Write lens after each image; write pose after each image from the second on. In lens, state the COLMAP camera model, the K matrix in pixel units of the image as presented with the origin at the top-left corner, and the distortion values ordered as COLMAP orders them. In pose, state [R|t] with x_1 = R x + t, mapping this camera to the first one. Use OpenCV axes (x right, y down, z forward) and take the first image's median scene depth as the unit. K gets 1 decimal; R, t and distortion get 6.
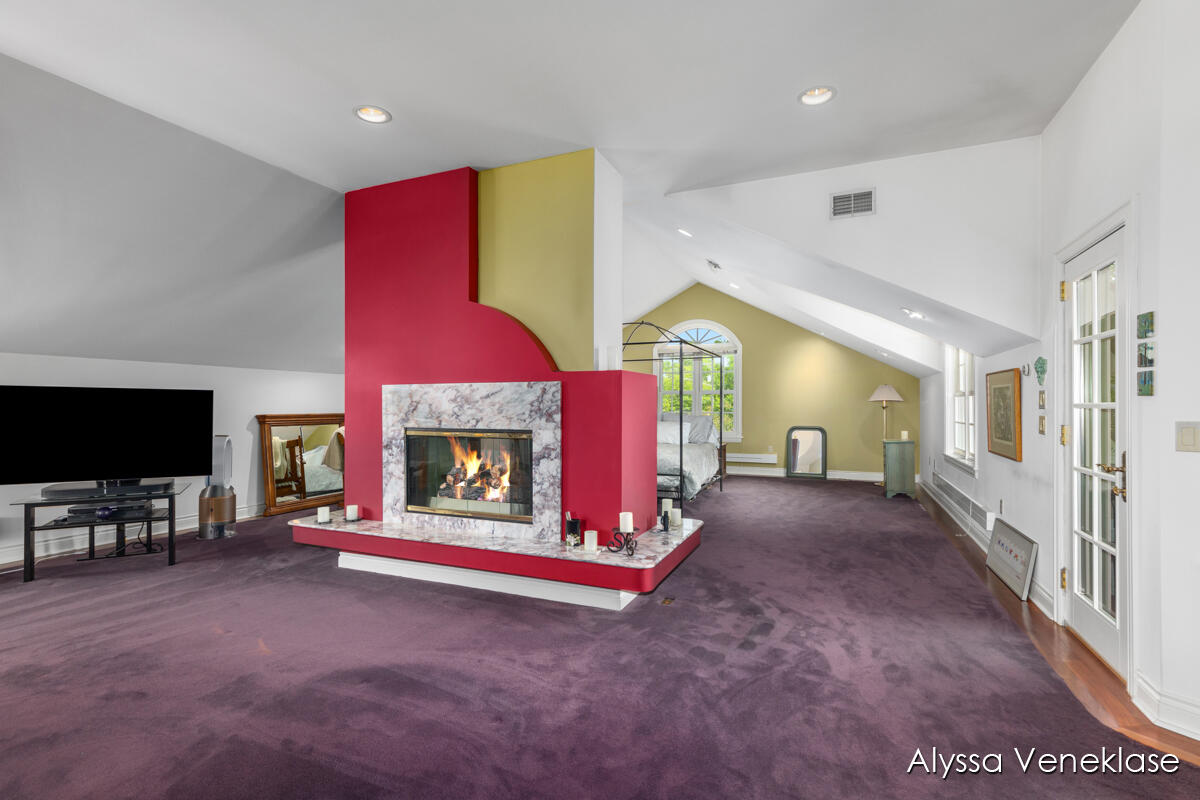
lens RADIAL K [[539.7, 0, 602.3], [0, 539.7, 399.5], [0, 0, 1]] dist [0.012082, -0.000124]
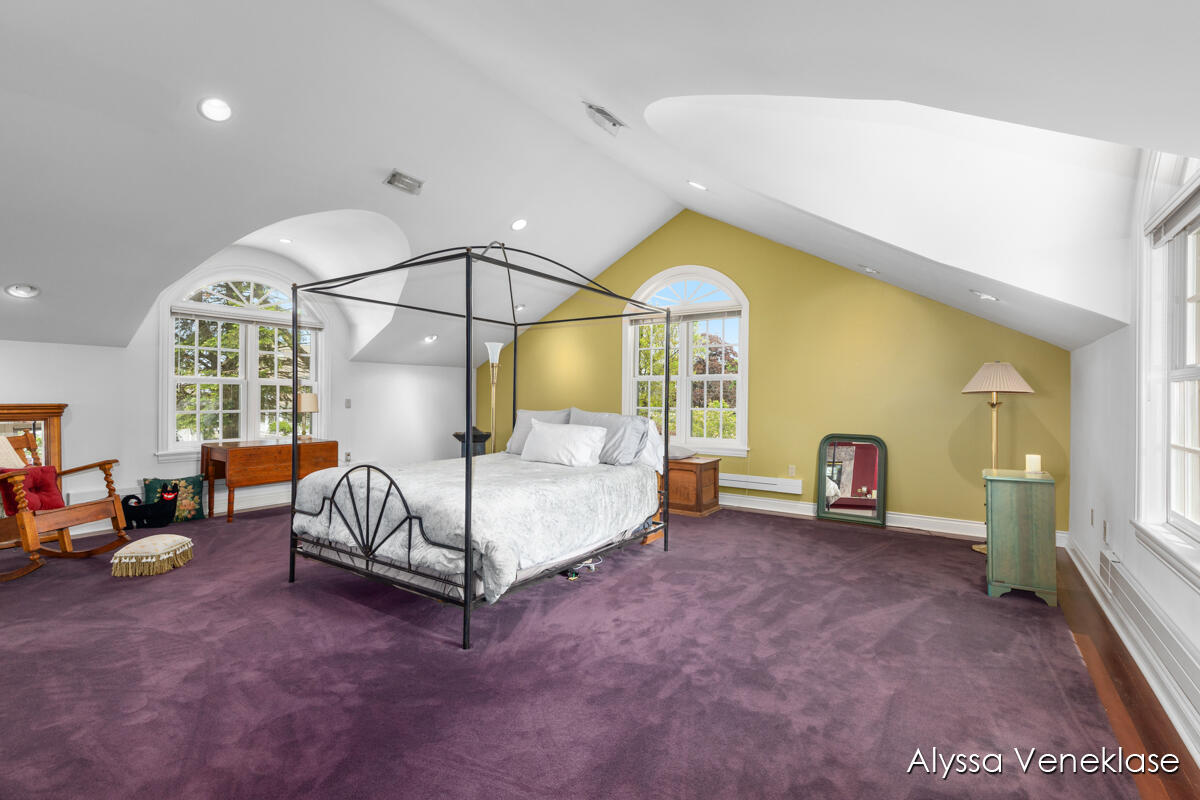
lens RADIAL K [[548.5, 0, 599.2], [0, 548.5, 386.6], [0, 0, 1]] dist [0.001365, -0.000088]
pose [[0.982944, 0.009081, -0.183682, 0.256038], [-0.009707, 0.999950, -0.002509, 0.002476], [0.183650, 0.004249, 0.982983, 0.429304]]
